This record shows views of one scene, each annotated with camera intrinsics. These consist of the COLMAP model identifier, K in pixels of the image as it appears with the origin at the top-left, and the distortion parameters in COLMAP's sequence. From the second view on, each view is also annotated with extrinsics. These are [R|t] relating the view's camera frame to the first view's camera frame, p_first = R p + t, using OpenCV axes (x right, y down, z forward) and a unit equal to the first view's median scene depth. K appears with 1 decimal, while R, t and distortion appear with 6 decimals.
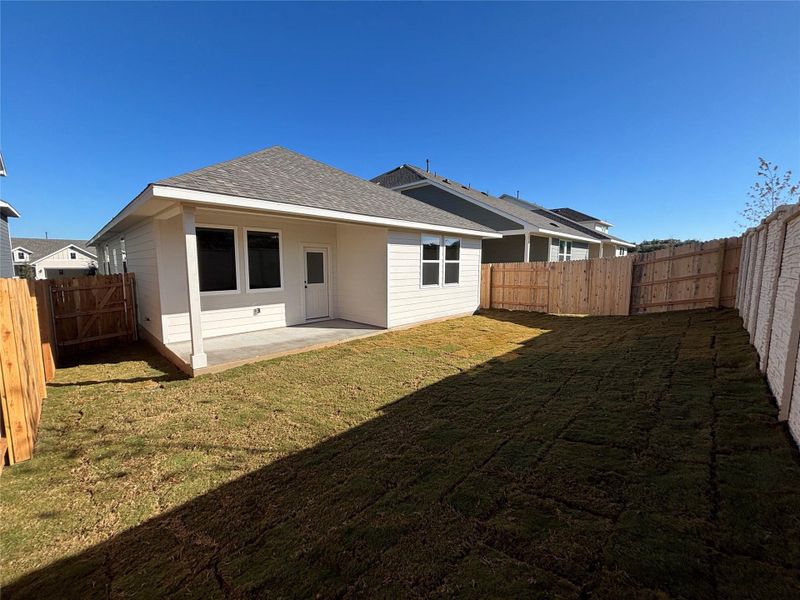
lens RADIAL K [[322.1, 0, 396.9], [0, 322.1, 298.6], [0, 0, 1]] dist [0.011758, -0.000275]
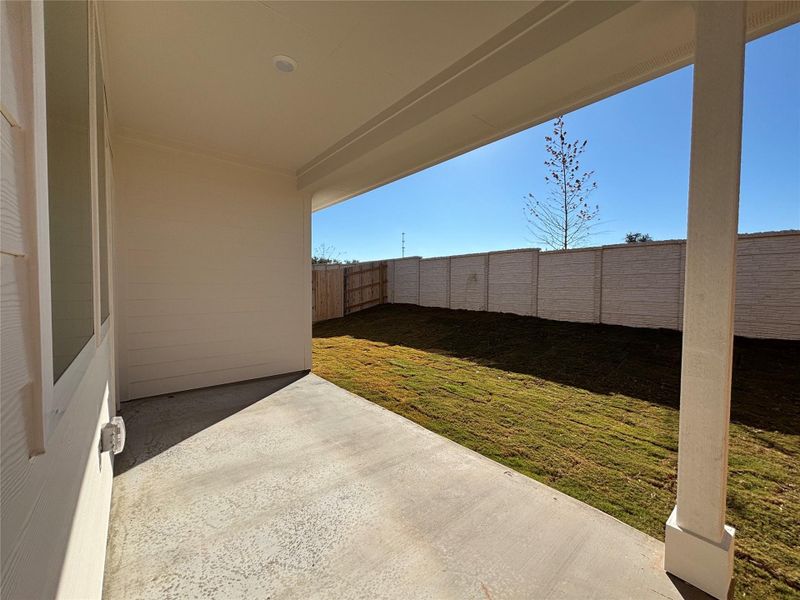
lens RADIAL K [[322.1, 0, 405.3], [0, 322.1, 295.9], [0, 0, 1]] dist [0.011758, -0.000275]
pose [[0.095682, -0.025683, 0.995081, -0.507234], [0.098955, 0.994961, 0.016165, -0.024063], [-0.990481, 0.096921, 0.097741, 0.672308]]
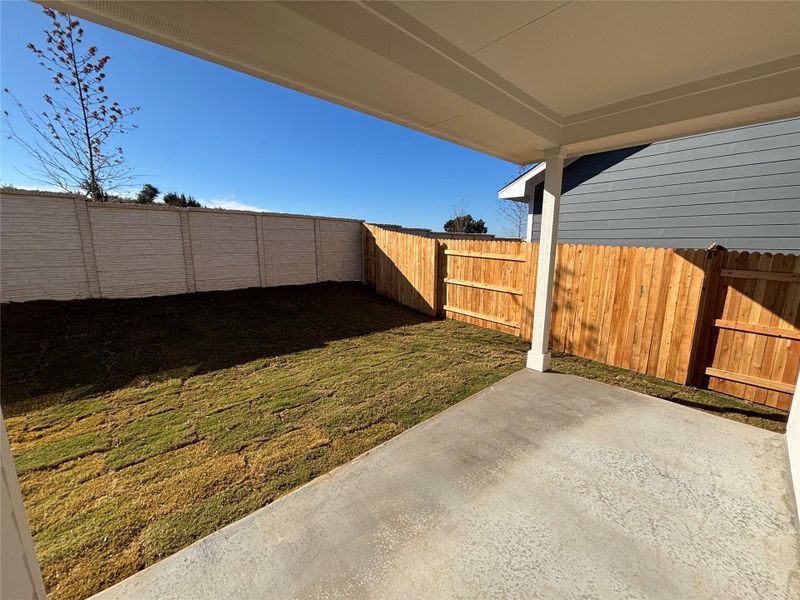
lens RADIAL K [[322.1, 0, 397.6], [0, 322.1, 301.7], [0, 0, 1]] dist [0.011758, -0.000275]
pose [[-0.998062, -0.017018, 0.059853, -0.178036], [0.000604, 0.959182, 0.282790, -0.084563], [-0.062222, 0.282278, -0.957313, 0.967507]]
